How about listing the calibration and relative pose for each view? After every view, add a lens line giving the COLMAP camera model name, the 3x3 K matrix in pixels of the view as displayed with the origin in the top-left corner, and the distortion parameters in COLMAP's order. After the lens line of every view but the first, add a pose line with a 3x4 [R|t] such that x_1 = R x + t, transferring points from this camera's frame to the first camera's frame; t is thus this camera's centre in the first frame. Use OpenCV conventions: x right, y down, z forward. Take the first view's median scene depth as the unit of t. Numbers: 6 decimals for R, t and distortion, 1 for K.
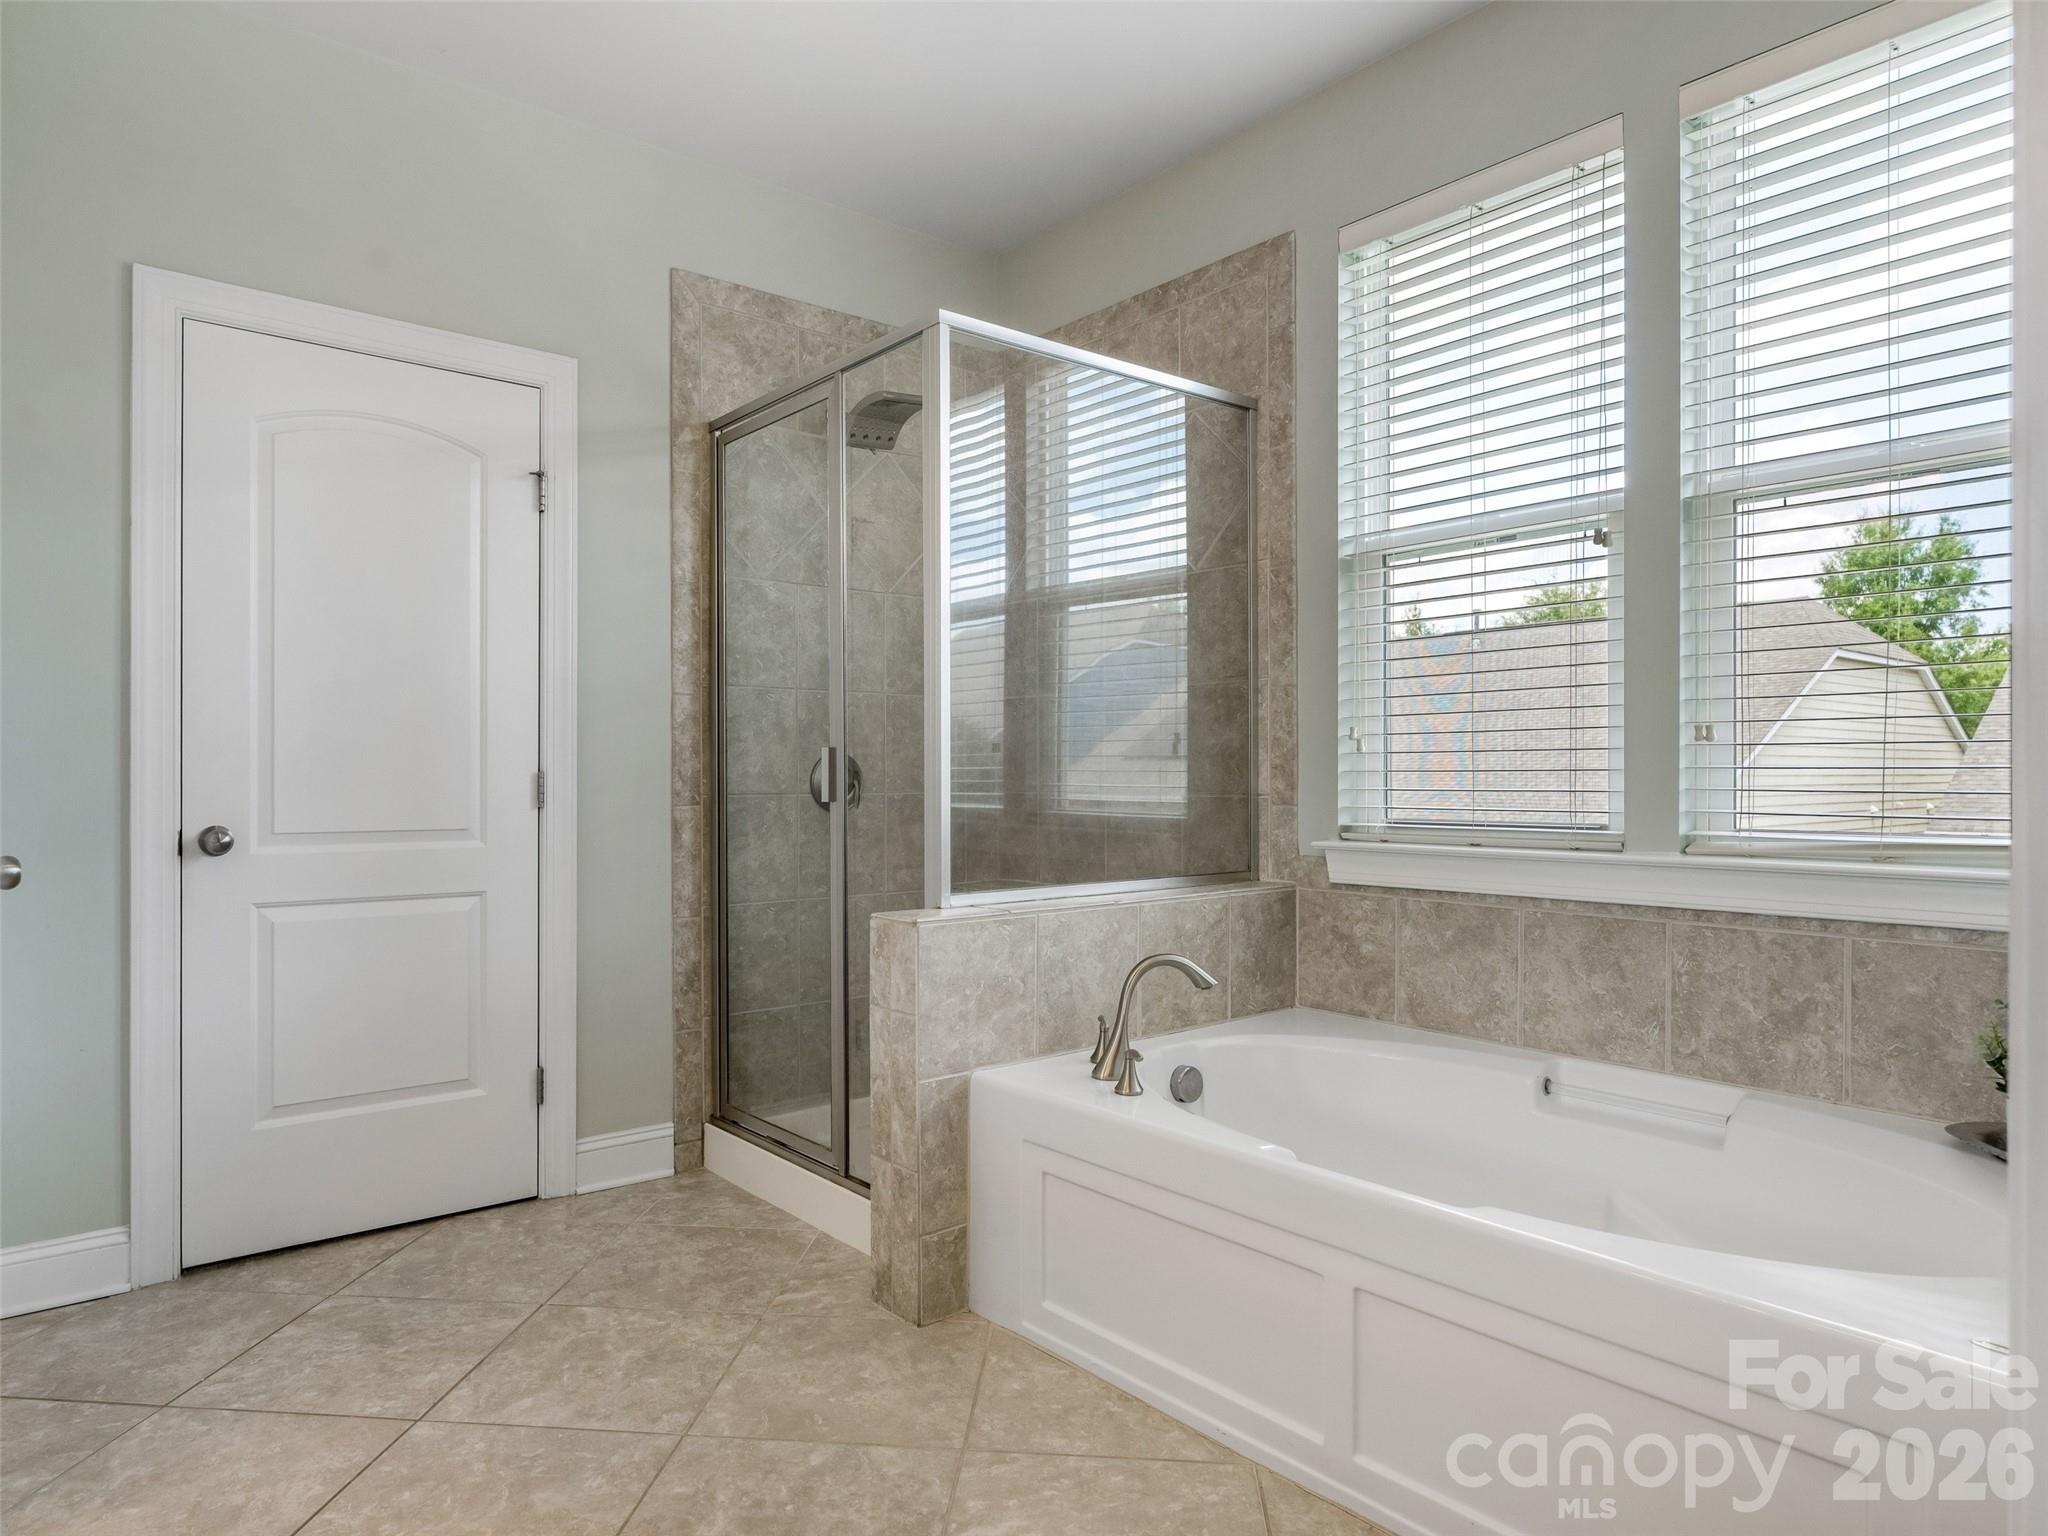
lens RADIAL K [[1214.8, 0, 1031.4], [0, 1214.8, 782.8], [0, 0, 1]] dist [-0.011941, 0.005047]
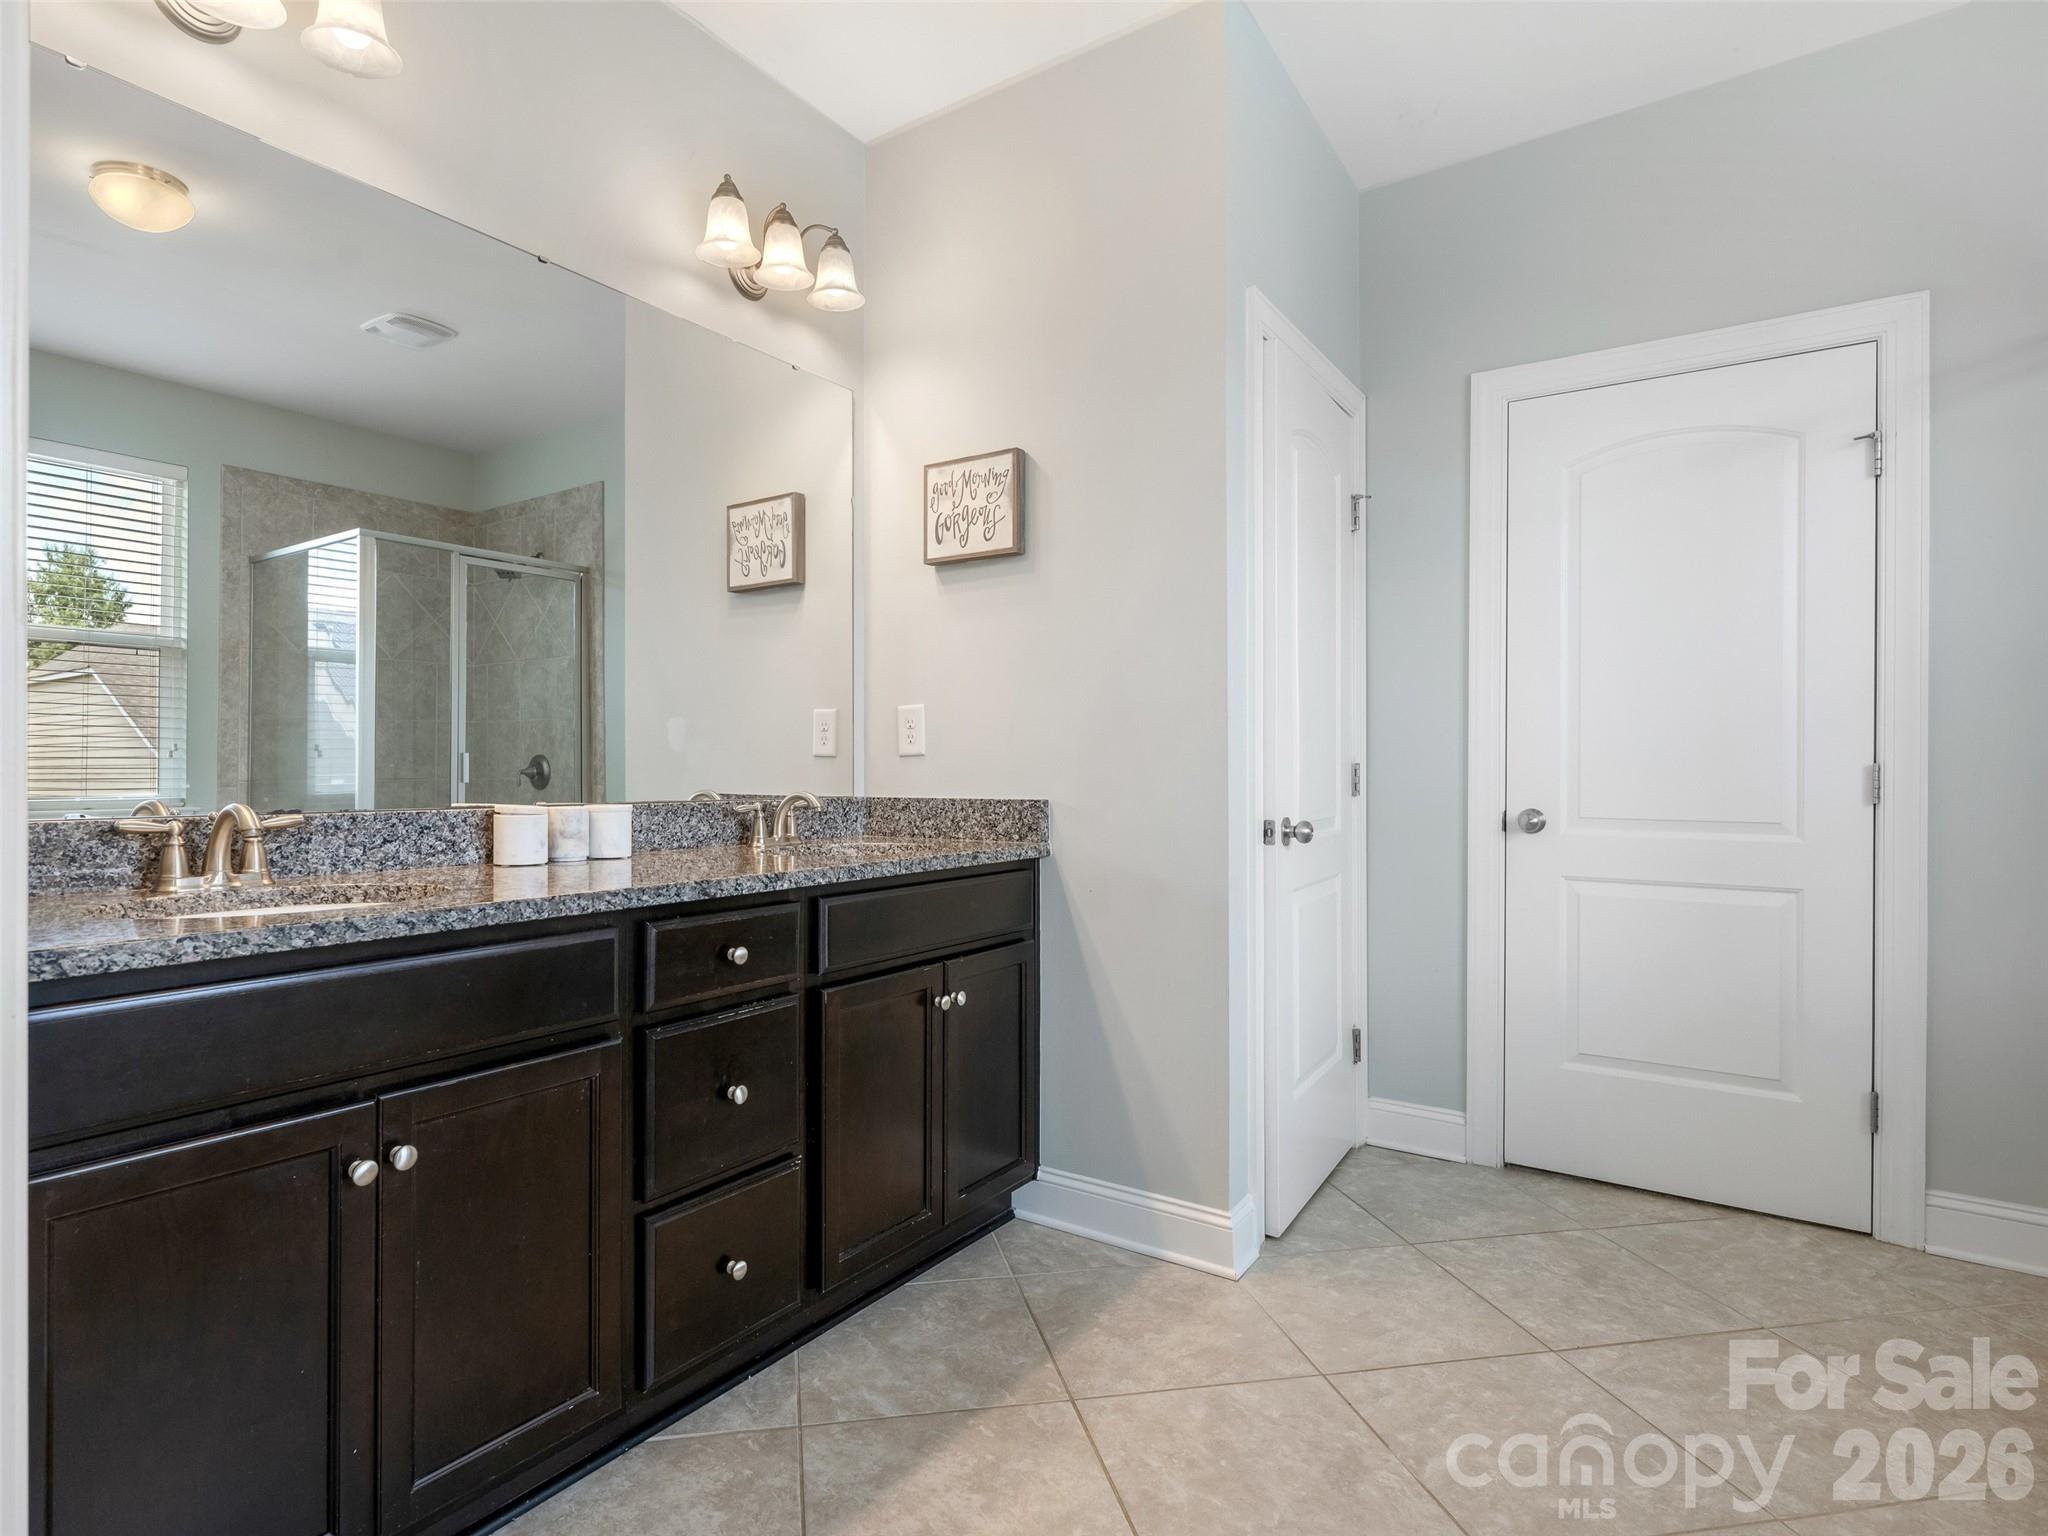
lens RADIAL K [[1122.2, 0, 1027.7], [0, 1122.2, 764.3], [0, 0, 1]] dist [0.001259, -0.000108]
pose [[0.282300, -0.000948, -0.959326, 0.262130], [-0.008733, 0.999956, -0.003558, -0.000842], [0.959286, 0.009382, 0.282279, 0.187620]]
